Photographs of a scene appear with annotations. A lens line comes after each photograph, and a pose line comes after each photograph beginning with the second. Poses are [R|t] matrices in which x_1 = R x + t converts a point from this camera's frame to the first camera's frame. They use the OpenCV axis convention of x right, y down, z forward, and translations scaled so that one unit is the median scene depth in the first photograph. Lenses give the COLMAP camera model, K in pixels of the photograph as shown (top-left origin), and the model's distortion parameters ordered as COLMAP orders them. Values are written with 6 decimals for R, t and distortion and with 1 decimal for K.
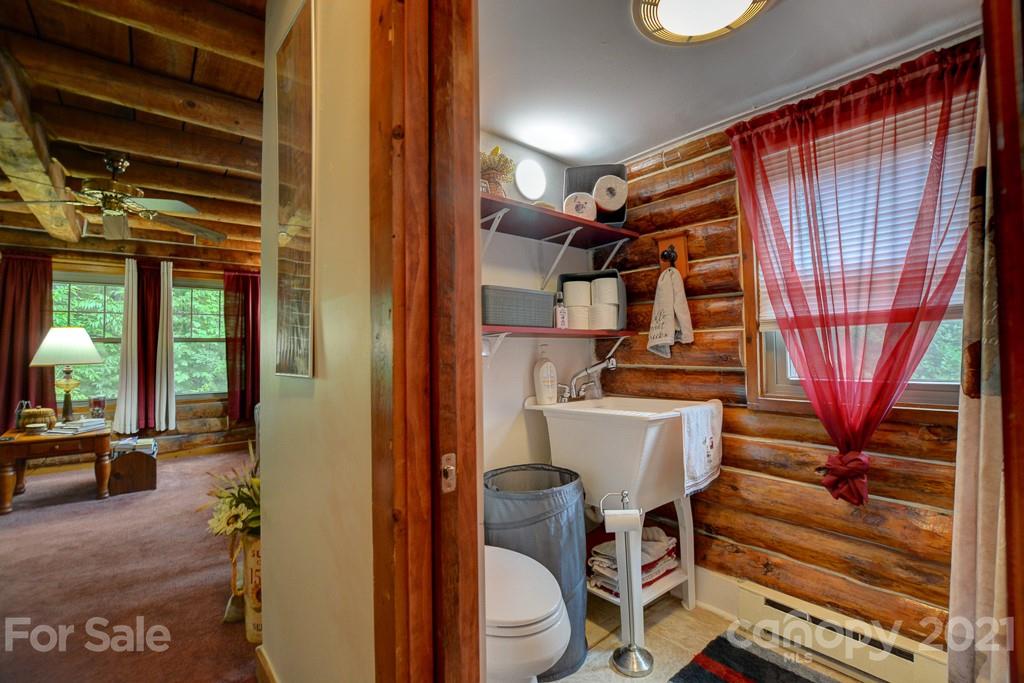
lens RADIAL K [[452.4, 0, 510.4], [0, 452.4, 339.4], [0, 0, 1]] dist [-0.033263, 0.004249]
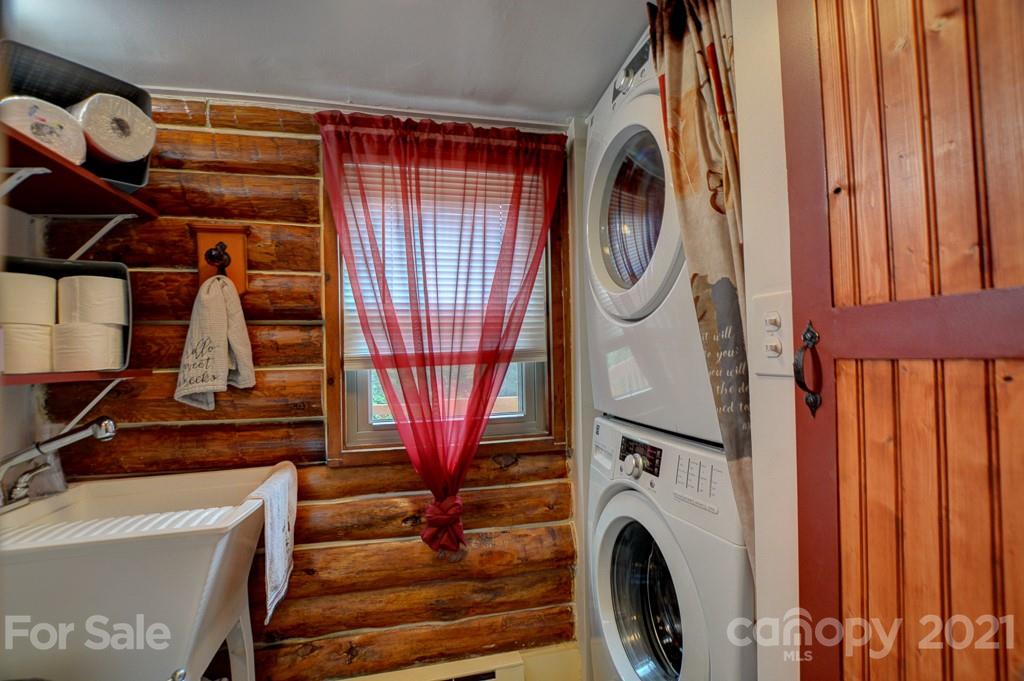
lens RADIAL K [[453.0, 0, 515.4], [0, 453.0, 340.5], [0, 0, 1]] dist [-0.033672, 0.004670]
pose [[0.437430, 0.028642, 0.898796, -0.052481], [-0.004004, 0.999545, -0.029904, -0.047777], [-0.899244, 0.009482, 0.437345, 0.338248]]
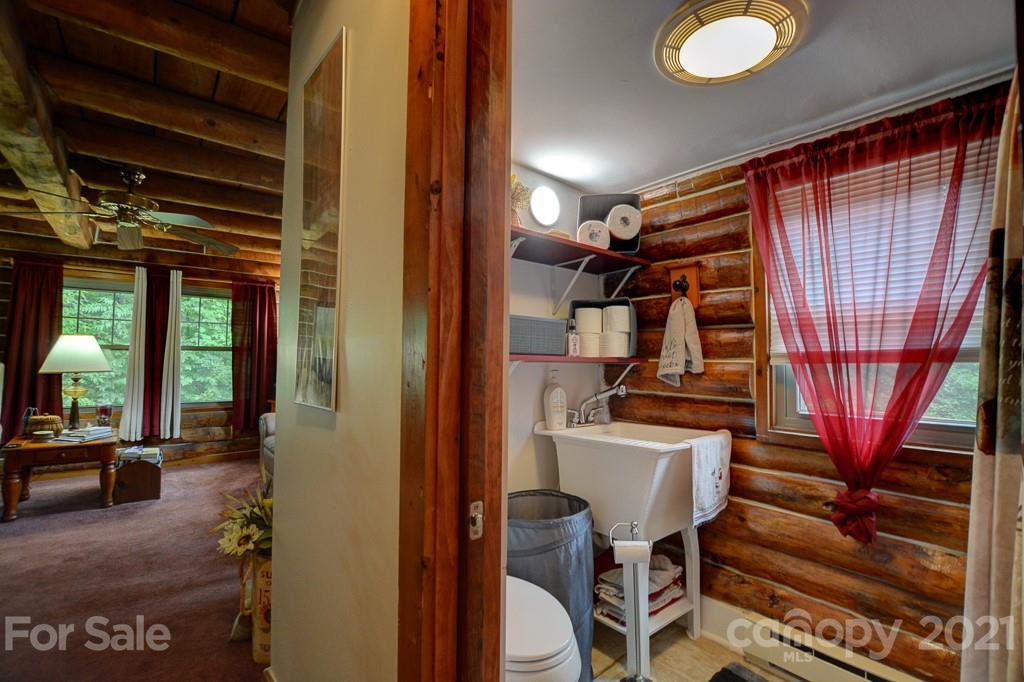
lens RADIAL K [[453.0, 0, 511.1], [0, 453.0, 343.9], [0, 0, 1]] dist [-0.033672, 0.004670]
pose [[0.999697, 0.024528, -0.002209, -0.024790], [-0.024554, 0.999620, -0.012560, -0.035488], [0.001900, 0.012611, 0.999919, -0.010436]]
